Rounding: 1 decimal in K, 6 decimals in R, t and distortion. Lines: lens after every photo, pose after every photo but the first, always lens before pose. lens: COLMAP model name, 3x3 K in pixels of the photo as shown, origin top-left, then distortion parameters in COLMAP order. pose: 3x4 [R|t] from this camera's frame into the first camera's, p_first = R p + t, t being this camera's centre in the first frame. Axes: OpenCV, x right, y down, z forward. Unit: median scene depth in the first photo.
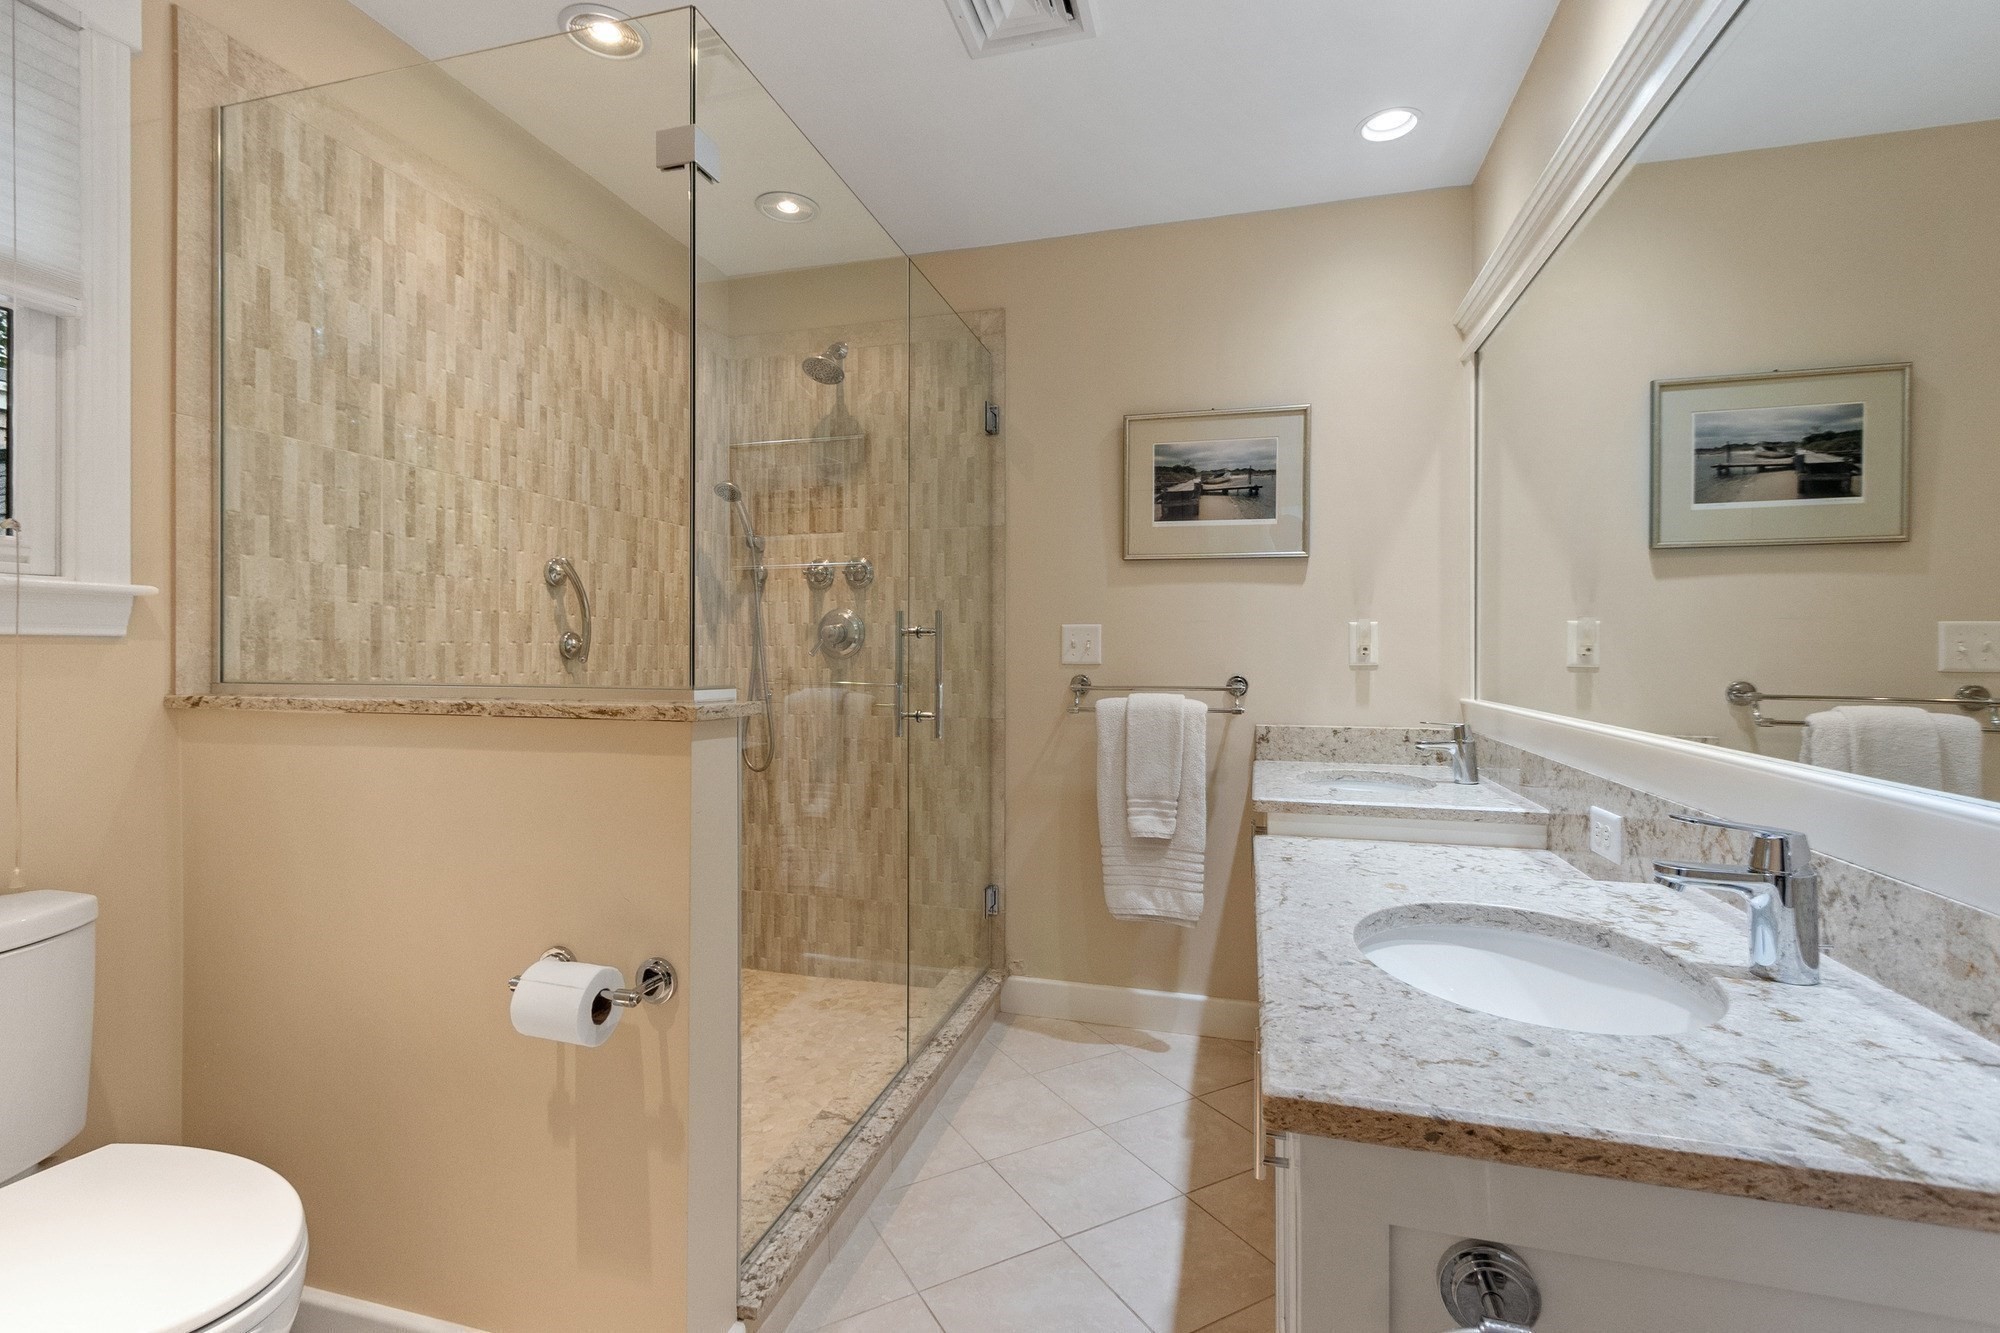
lens RADIAL K [[910.7, 0, 983.5], [0, 910.7, 651.9], [0, 0, 1]] dist [0.001806, -0.000138]
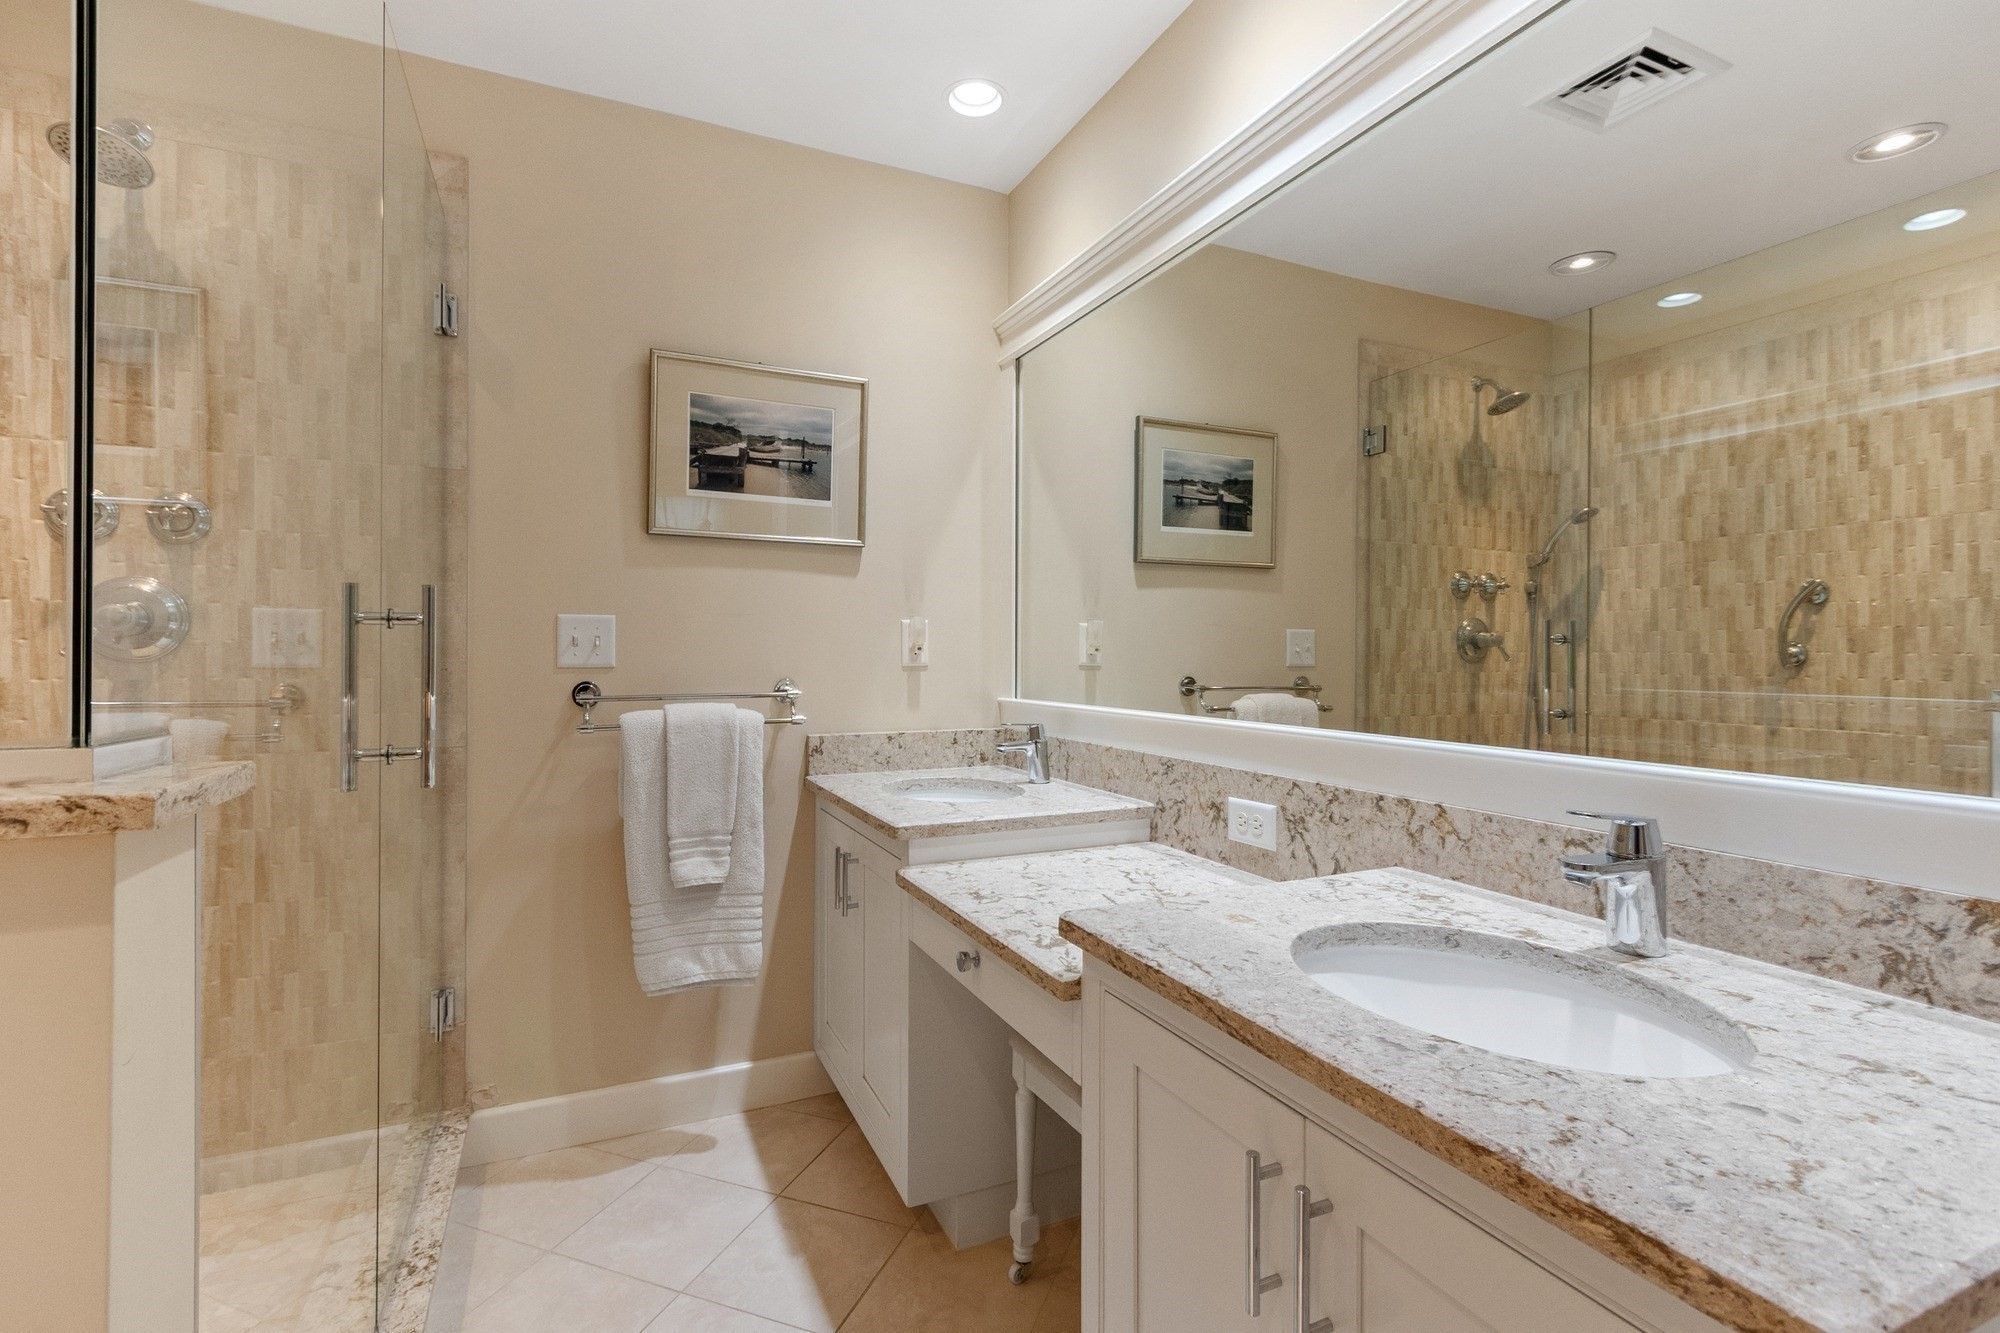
lens RADIAL K [[910.7, 0, 983.5], [0, 910.7, 651.9], [0, 0, 1]] dist [0.001806, -0.000138]
pose [[0.759410, 0.001094, 0.650611, -0.145881], [-0.001161, 0.999999, -0.000326, 0.000584], [-0.650611, -0.000508, 0.759411, 0.235657]]
